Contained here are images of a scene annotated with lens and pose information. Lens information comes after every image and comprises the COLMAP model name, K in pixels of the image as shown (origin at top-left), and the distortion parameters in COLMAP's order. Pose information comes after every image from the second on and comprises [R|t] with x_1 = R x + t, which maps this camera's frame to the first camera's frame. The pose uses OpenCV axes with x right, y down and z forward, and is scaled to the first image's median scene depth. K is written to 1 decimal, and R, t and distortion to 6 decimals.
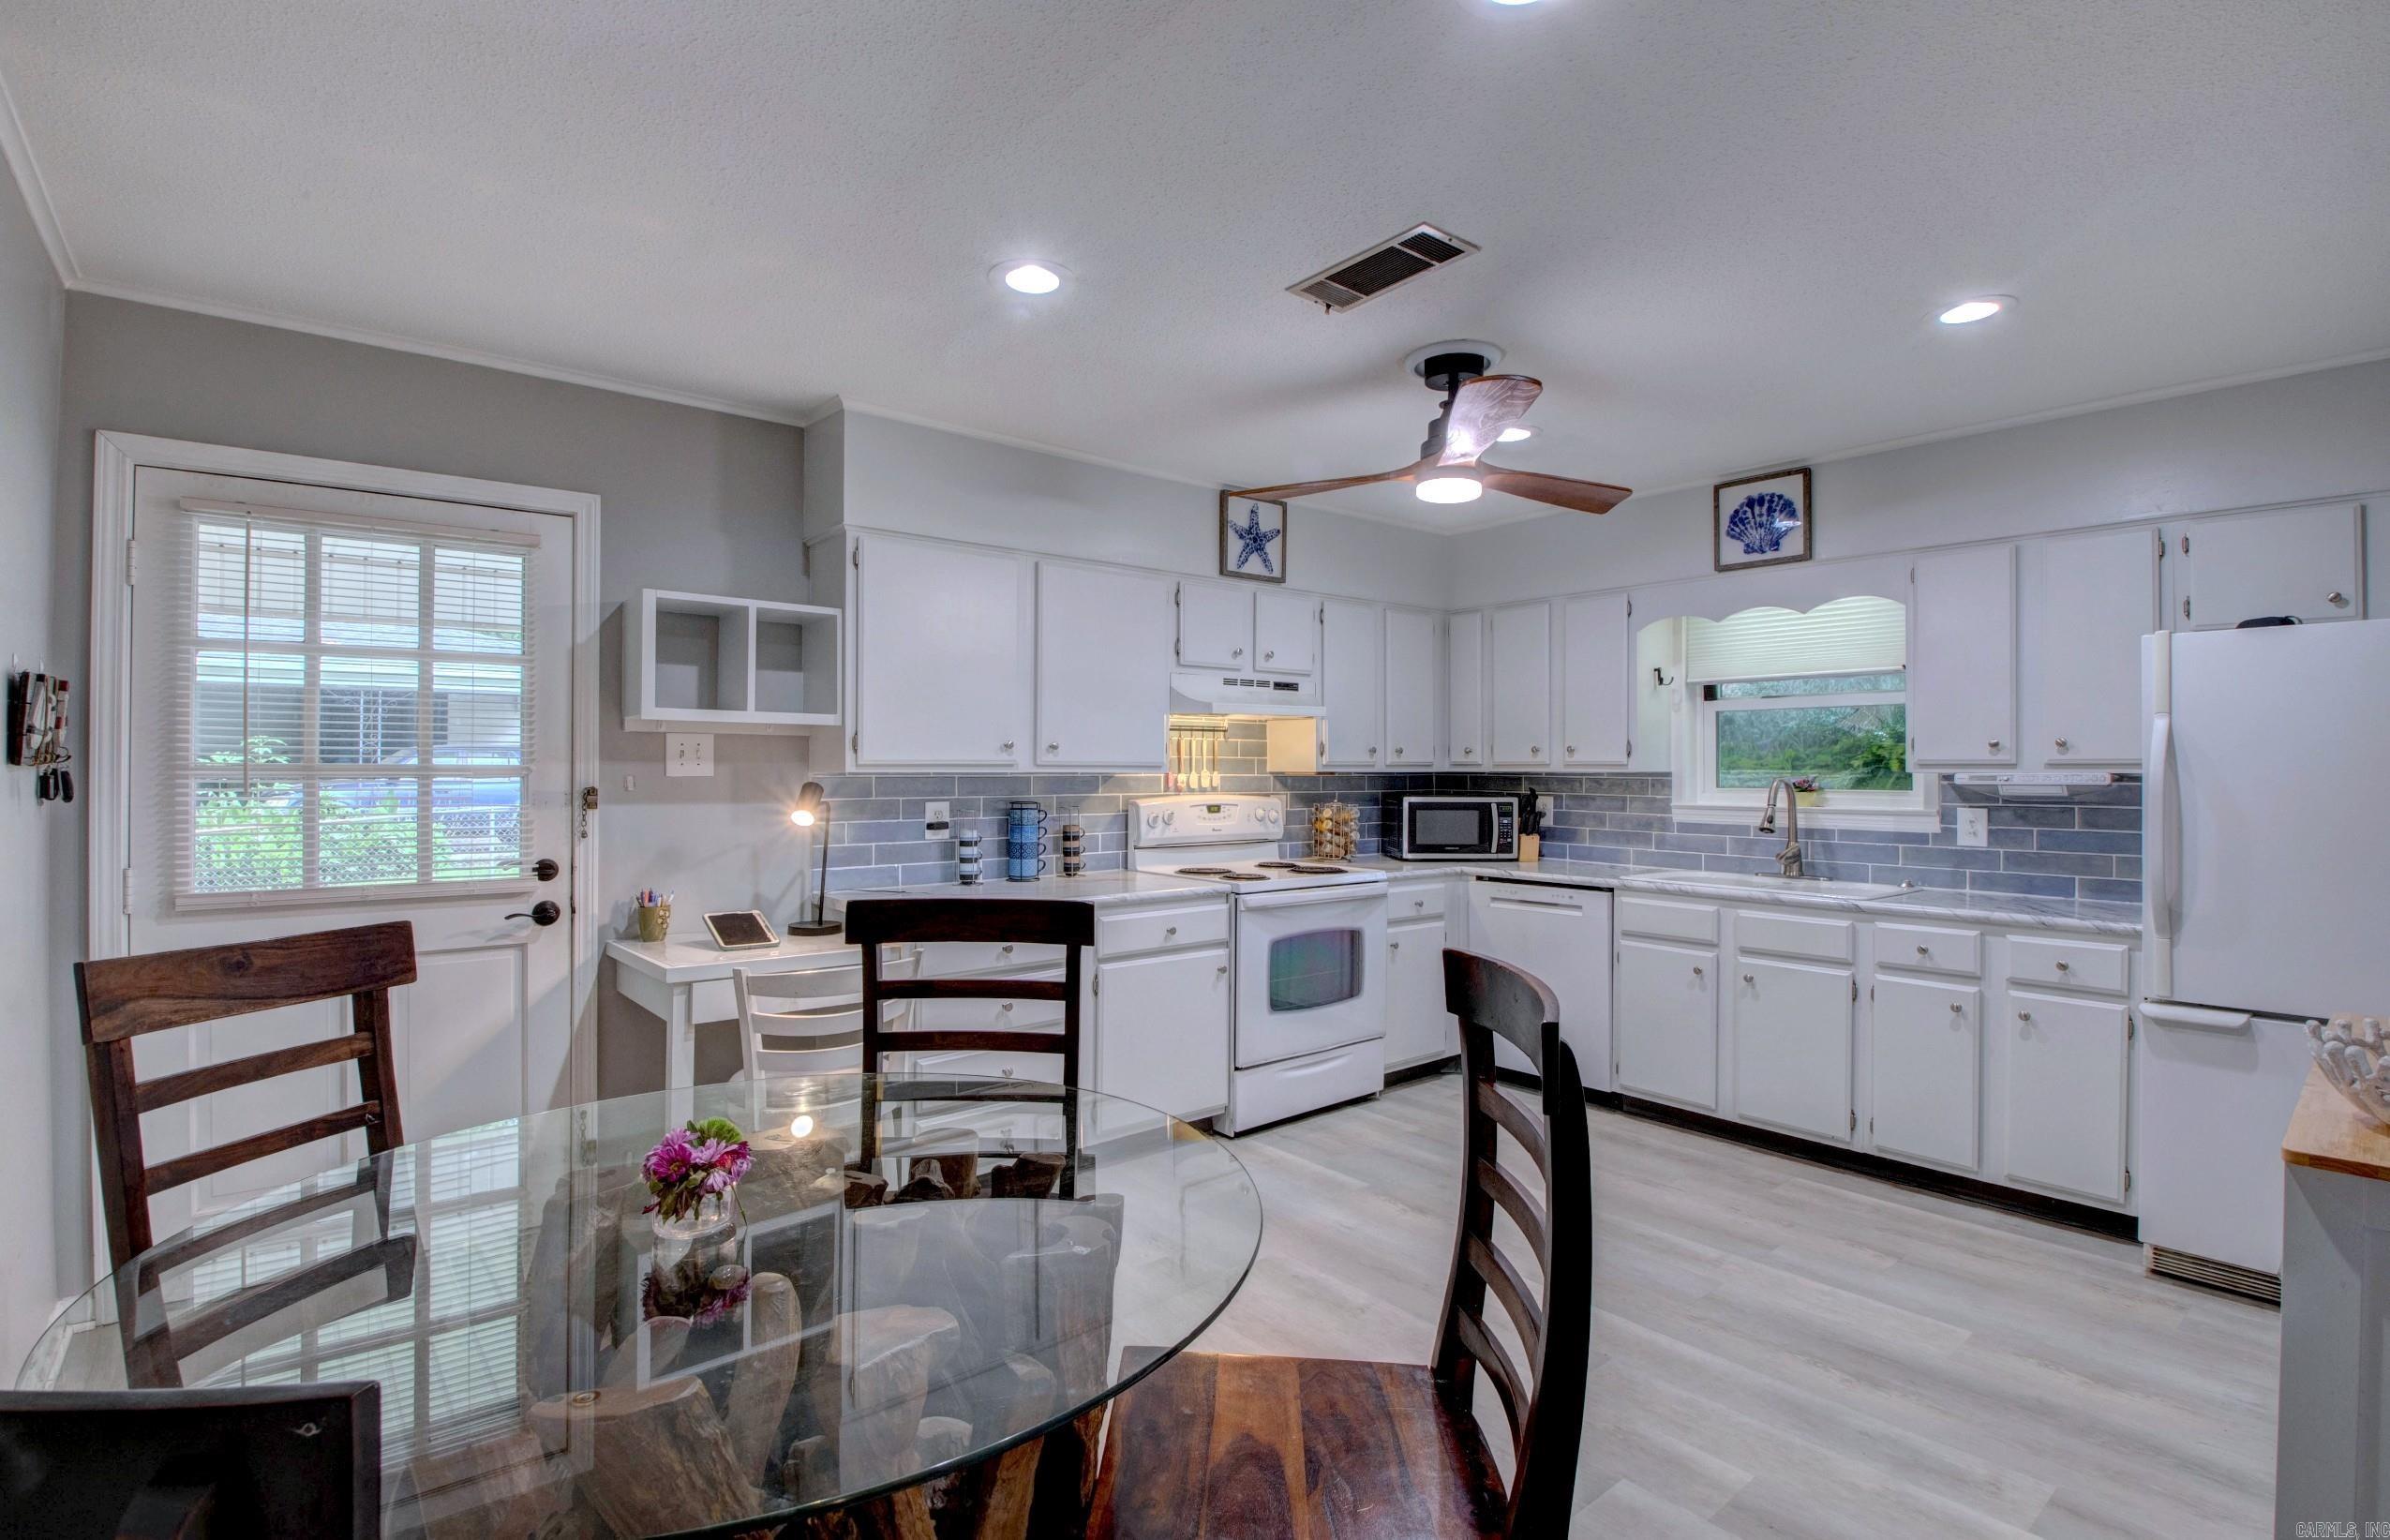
lens RADIAL K [[1132.3, 0, 1188.5], [0, 1132.3, 762.7], [0, 0, 1]] dist [0.017584, -0.030871]
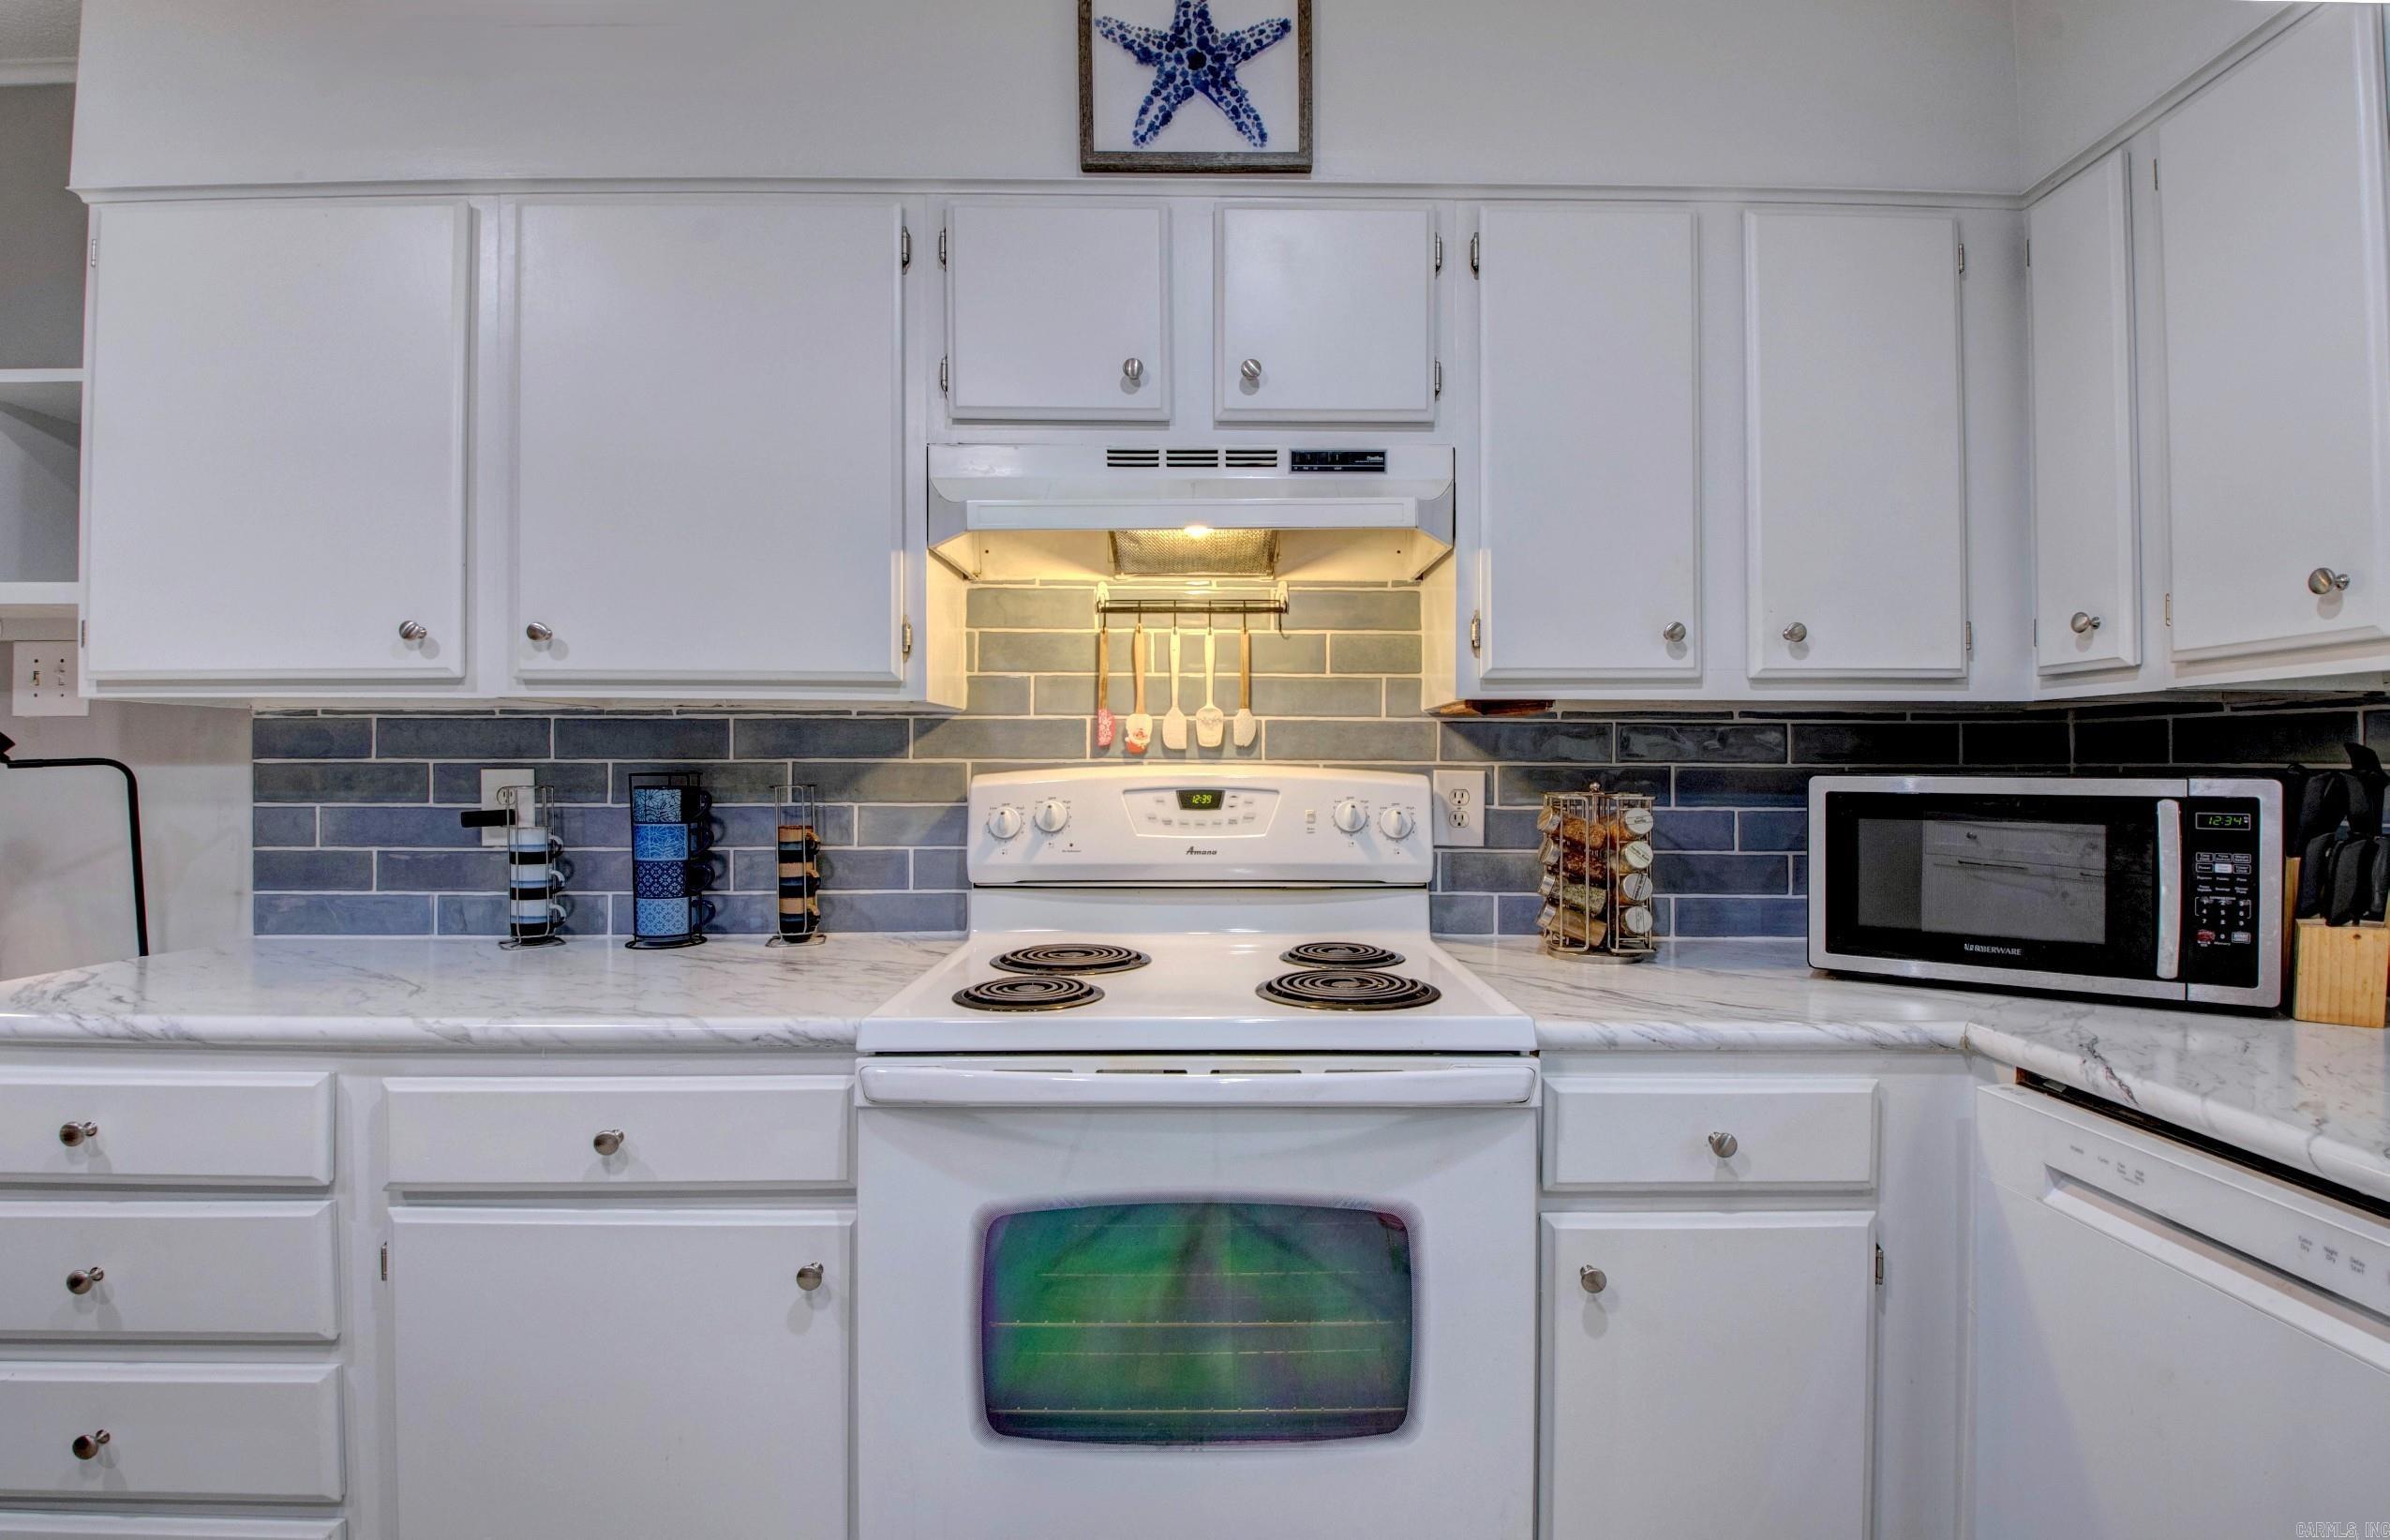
lens RADIAL K [[1132.3, 0, 1188.5], [0, 1132.3, 762.7], [0, 0, 1]] dist [0.017584, -0.030871]
pose [[0.781269, -0.004874, -0.624176, 0.286736], [0.002416, 0.999986, -0.004784, 0.031339], [0.624190, 0.002230, 0.781269, 0.722999]]
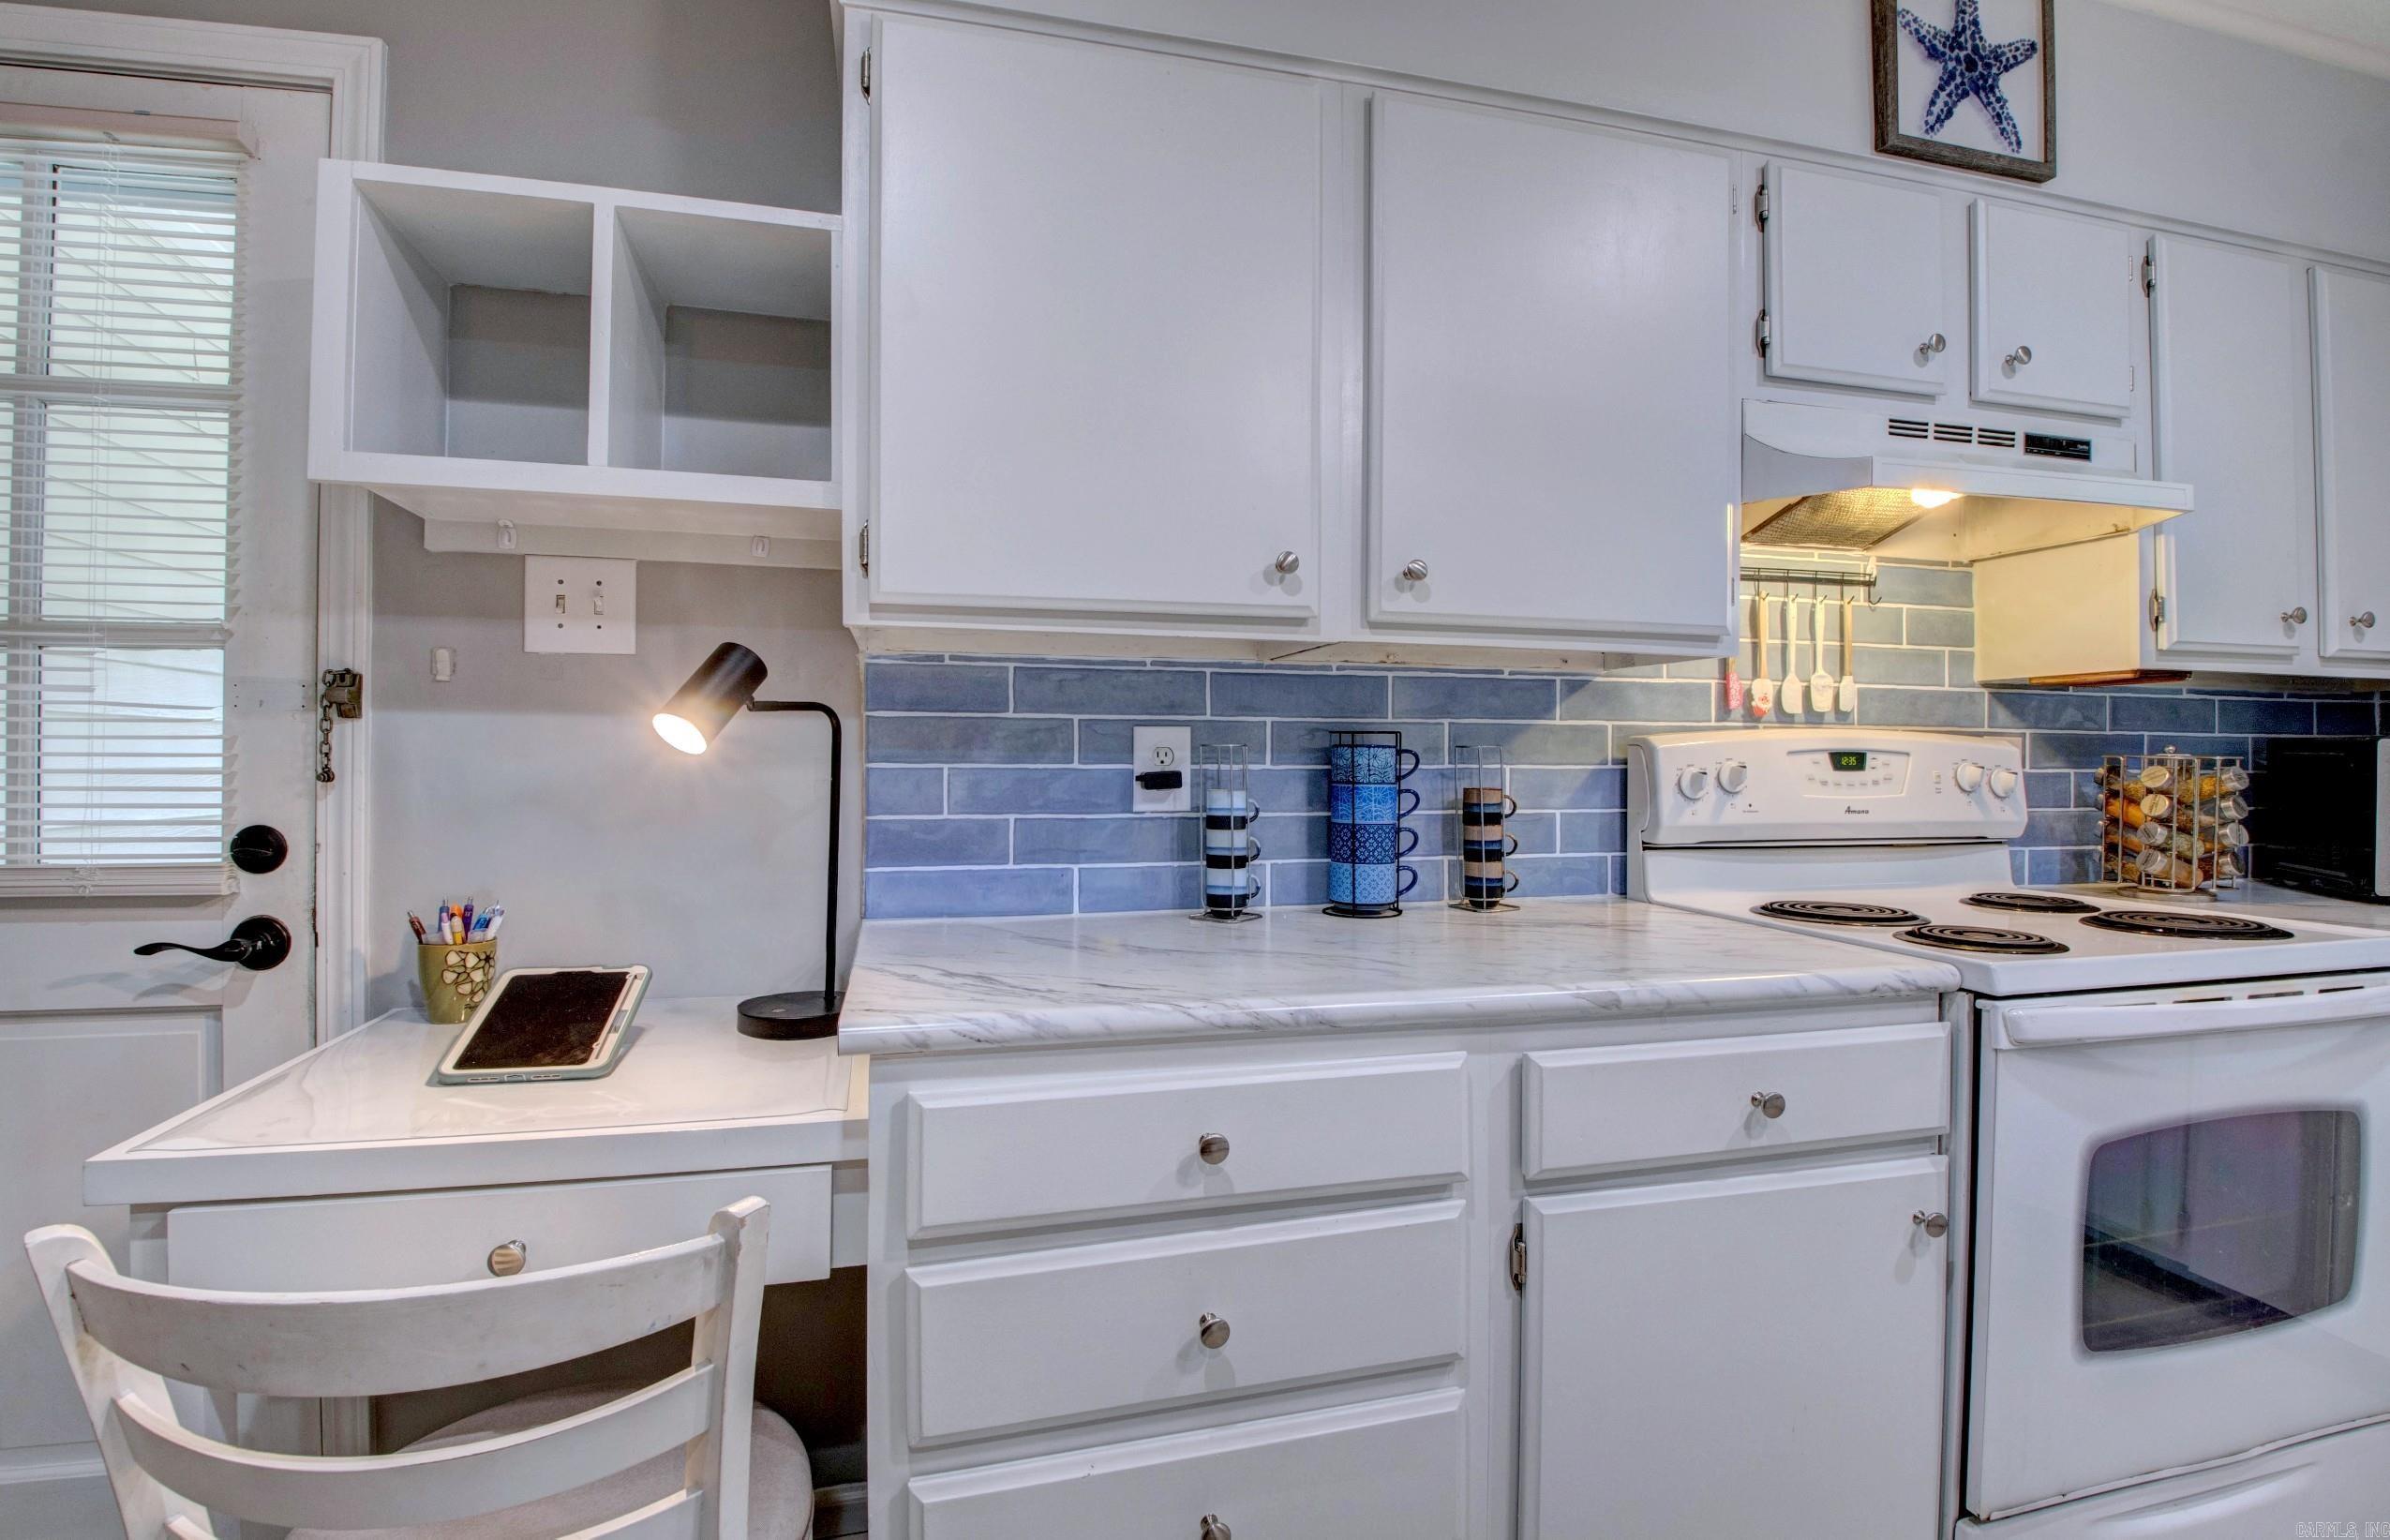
lens RADIAL K [[1122.6, 0, 1184.9], [0, 1122.6, 756.0], [0, 0, 1]] dist [0.012420, -0.027852]
pose [[0.905567, -0.002075, -0.424198, -0.024867], [-0.000111, 0.999987, -0.005129, 0.043444], [0.424203, 0.004692, 0.905555, 0.548379]]
